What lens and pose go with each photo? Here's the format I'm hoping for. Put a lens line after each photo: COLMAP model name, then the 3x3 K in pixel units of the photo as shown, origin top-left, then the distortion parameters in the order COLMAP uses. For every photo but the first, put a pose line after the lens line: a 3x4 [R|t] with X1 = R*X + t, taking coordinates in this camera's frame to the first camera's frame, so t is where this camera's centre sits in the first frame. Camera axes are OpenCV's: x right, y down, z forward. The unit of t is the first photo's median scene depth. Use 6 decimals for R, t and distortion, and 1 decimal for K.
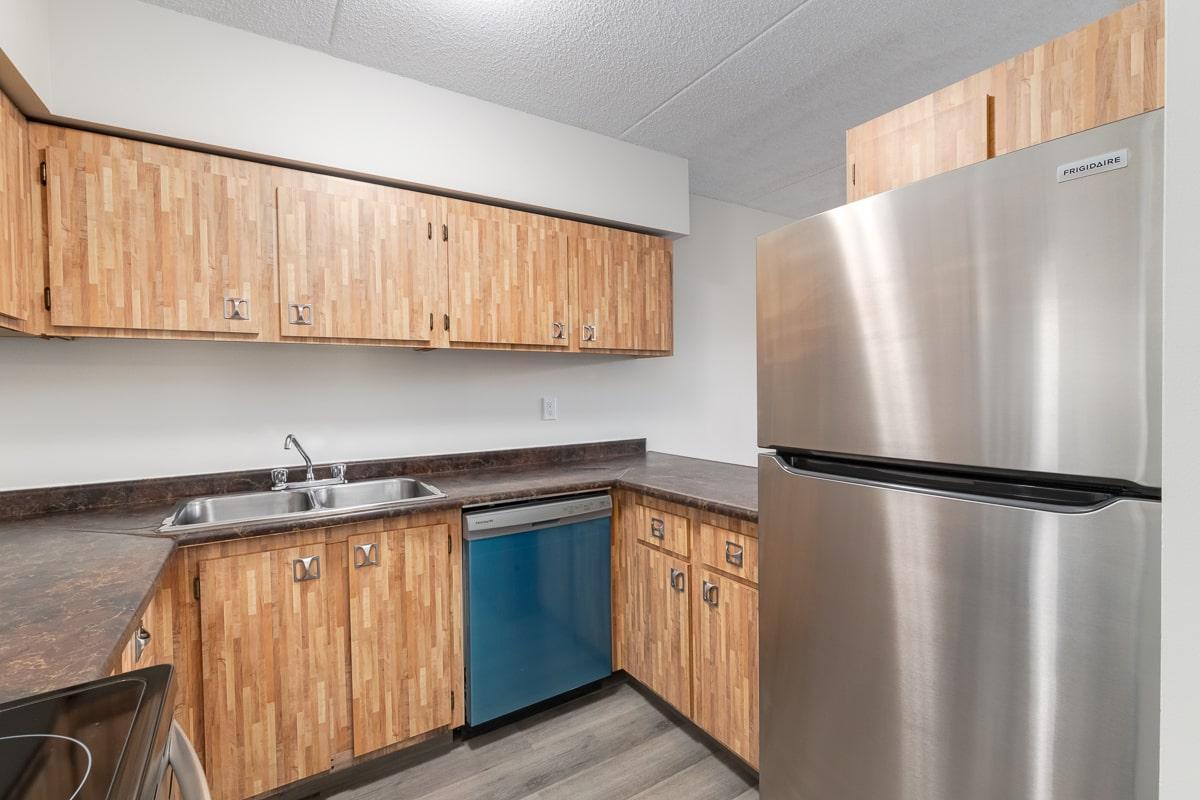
lens RADIAL K [[563.0, 0, 593.4], [0, 563.0, 400.0], [0, 0, 1]] dist [-0.001287, -0.000561]
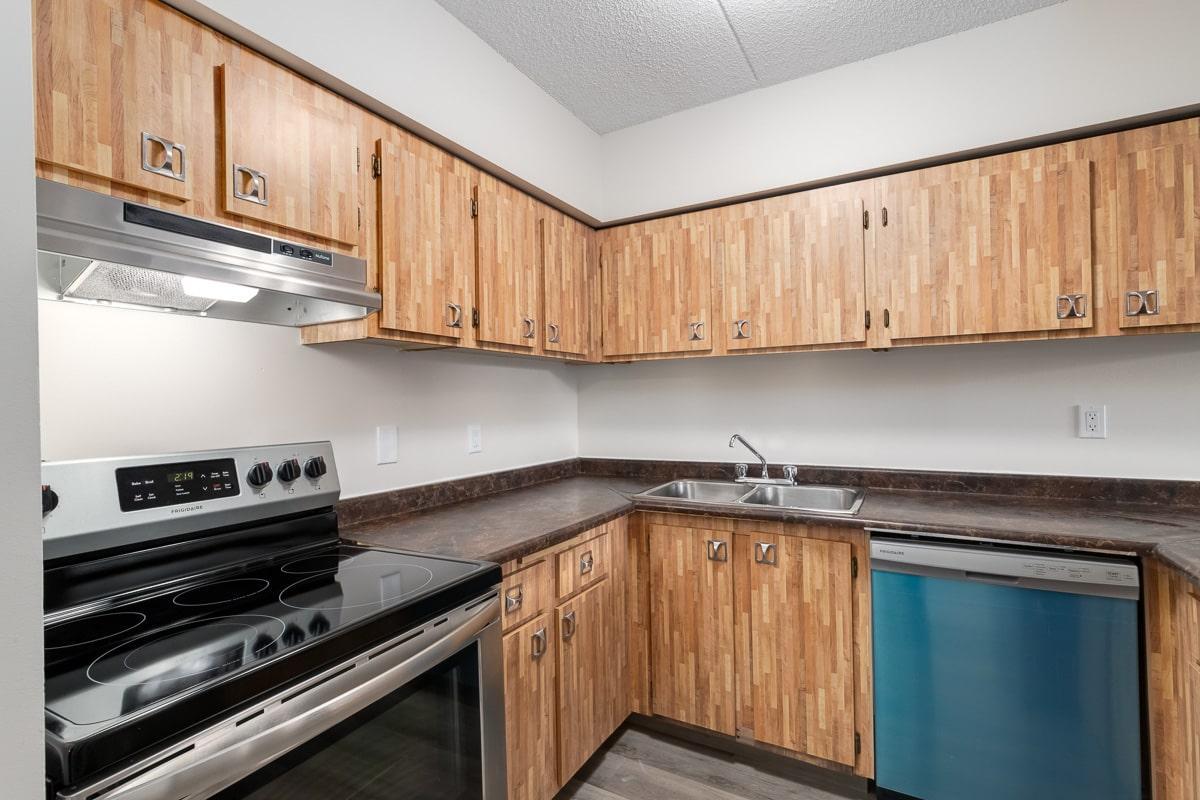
lens RADIAL K [[563.0, 0, 593.4], [0, 563.0, 400.0], [0, 0, 1]] dist [-0.001287, -0.000561]
pose [[0.440594, 0.004785, -0.897694, 0.373917], [-0.008163, 0.999966, 0.001324, -0.008708], [0.897669, 0.006745, 0.440618, 0.232848]]
